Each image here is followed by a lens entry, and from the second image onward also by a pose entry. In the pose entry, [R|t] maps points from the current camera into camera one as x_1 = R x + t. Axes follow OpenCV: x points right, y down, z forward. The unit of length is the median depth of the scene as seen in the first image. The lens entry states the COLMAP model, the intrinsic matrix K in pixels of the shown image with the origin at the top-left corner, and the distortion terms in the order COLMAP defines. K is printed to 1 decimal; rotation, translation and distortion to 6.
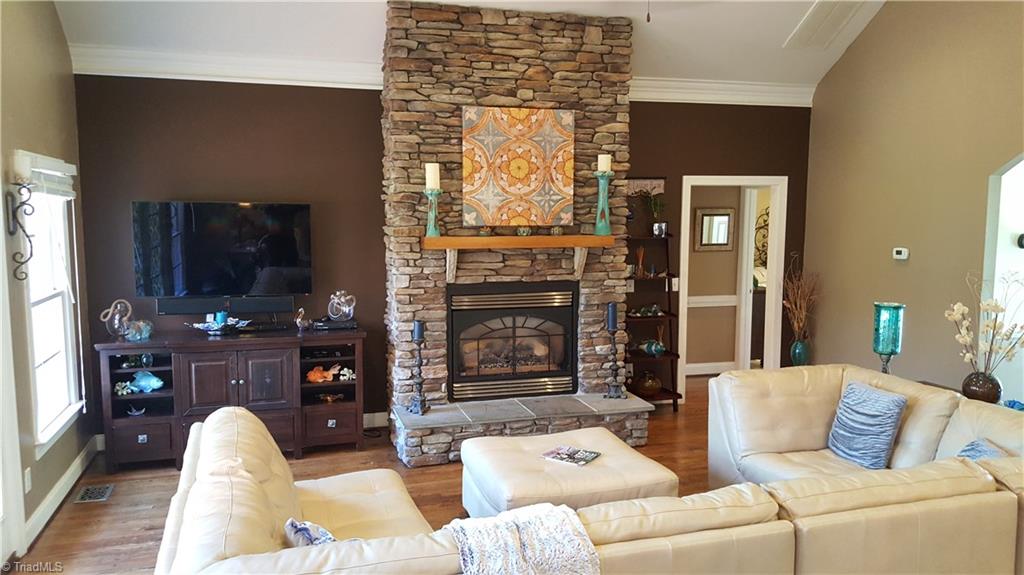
lens RADIAL K [[776.9, 0, 512.0], [0, 776.9, 287.5], [0, 0, 1]] dist [0.249573, -0.401260]
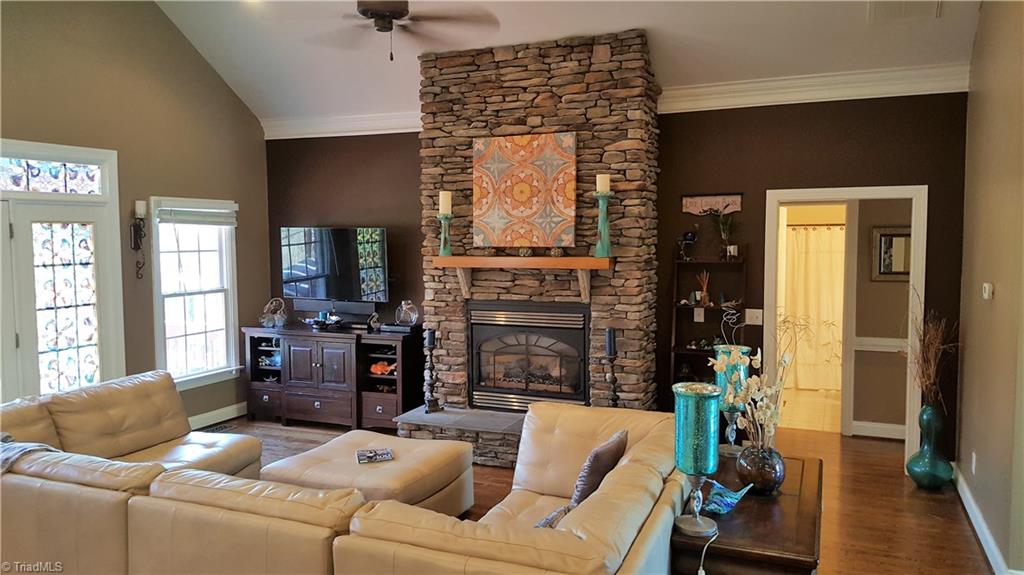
lens RADIAL K [[776.9, 0, 512.0], [0, 776.9, 287.5], [0, 0, 1]] dist [0.249573, -0.401260]
pose [[0.756914, 0.040017, -0.652289, 0.681642], [-0.058457, 0.998268, -0.006590, -0.017505], [0.650895, 0.043119, 0.757942, 0.204918]]
